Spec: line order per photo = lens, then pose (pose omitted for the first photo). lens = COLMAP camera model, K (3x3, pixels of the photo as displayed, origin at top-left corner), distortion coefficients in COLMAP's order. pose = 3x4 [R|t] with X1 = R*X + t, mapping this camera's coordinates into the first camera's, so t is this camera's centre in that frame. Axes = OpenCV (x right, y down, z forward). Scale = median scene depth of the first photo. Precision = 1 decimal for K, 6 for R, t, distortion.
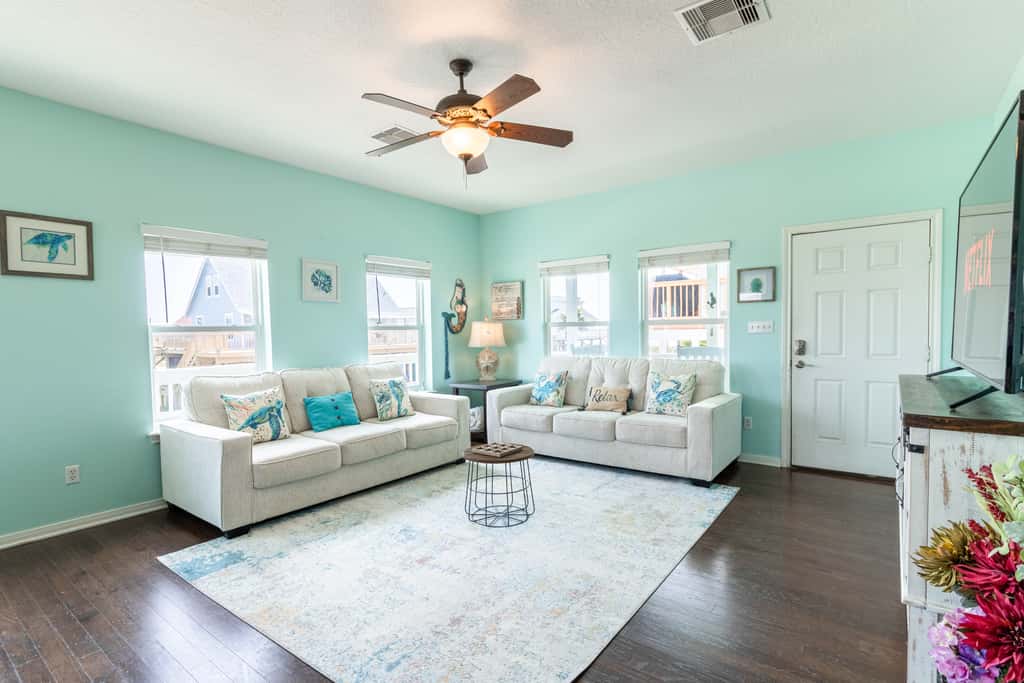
lens RADIAL K [[496.4, 0, 508.1], [0, 496.4, 350.3], [0, 0, 1]] dist [-0.001846, -0.000073]
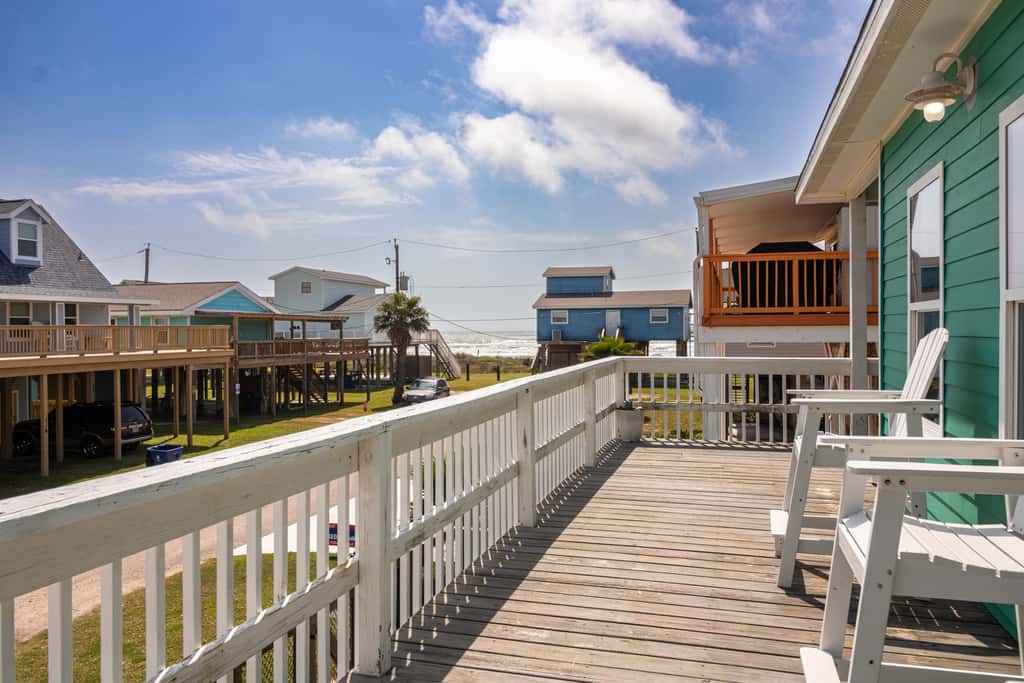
lens RADIAL K [[790.7, 0, 512.0], [0, 790.7, 341.5], [0, 0, 1]] dist [0.050100, 0.000330]
pose [[0.934202, 0.002144, 0.356739, -1.111463], [0.007766, 0.999623, -0.026343, 0.009943], [-0.356661, 0.027380, 0.933833, 0.429818]]
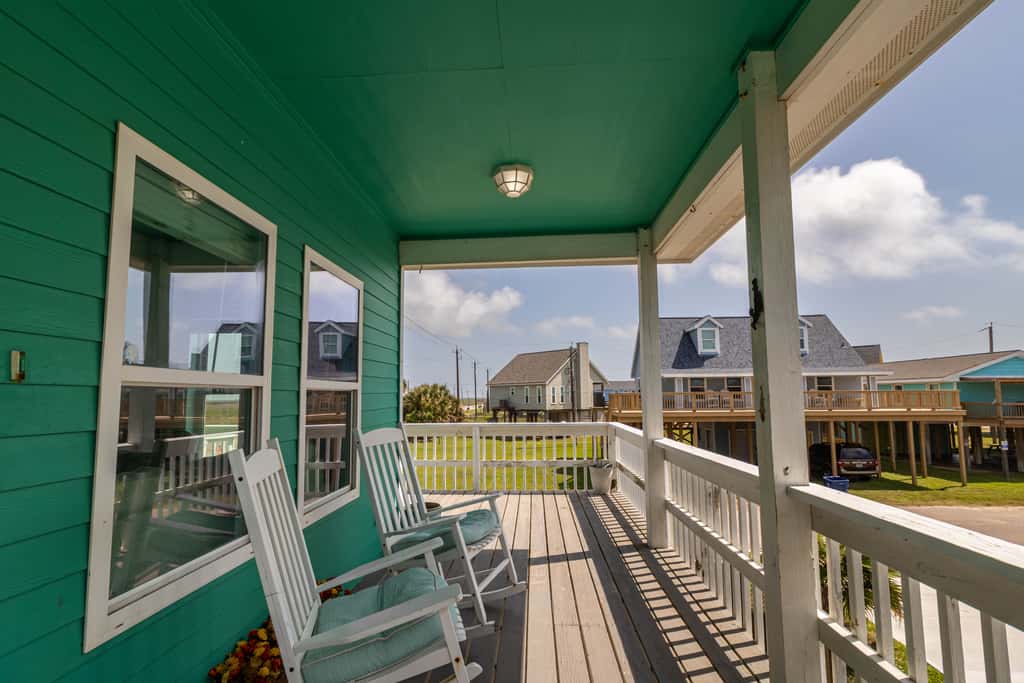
lens RADIAL K [[495.4, 0, 512.3], [0, 495.4, 355.9], [0, 0, 1]] dist [0.001799, 0.000327]
pose [[0.568892, -0.056530, -0.820467, 0.888484], [-0.034160, 0.995150, -0.092251, -0.054998], [0.821702, 0.080508, 0.564202, 1.103850]]
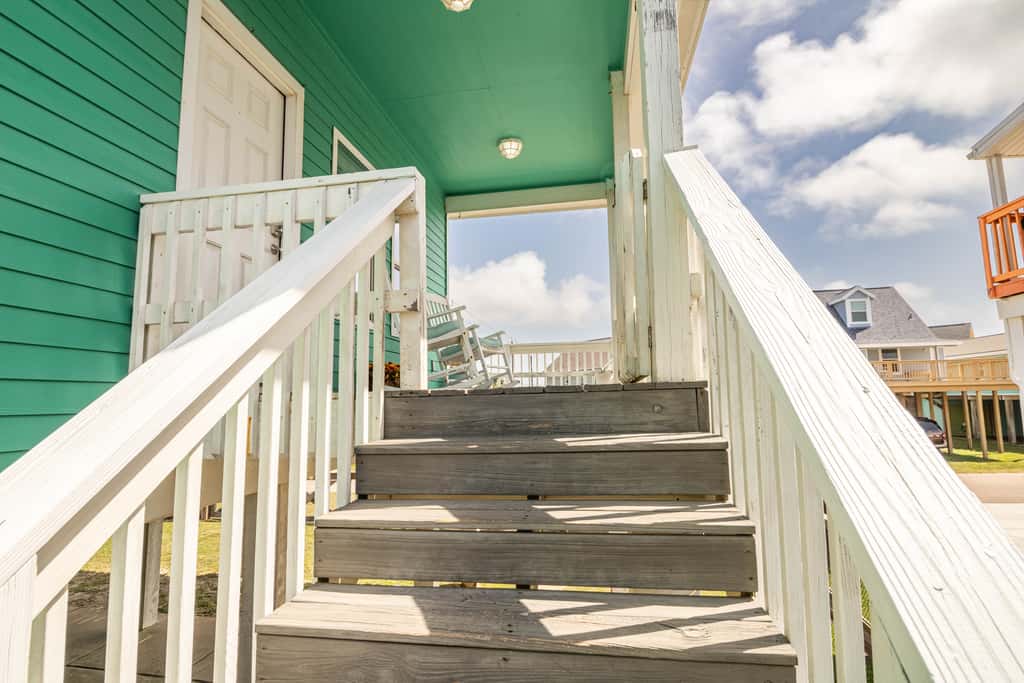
lens RADIAL K [[518.3, 0, 512.0], [0, 518.3, 341.5], [0, 0, 1]] dist [0.013984, -0.026440]
pose [[0.469398, -0.086055, -0.878783, 1.382248], [-0.026124, 0.993450, -0.111238, 0.231170], [0.882600, 0.075172, 0.464076, 0.946303]]
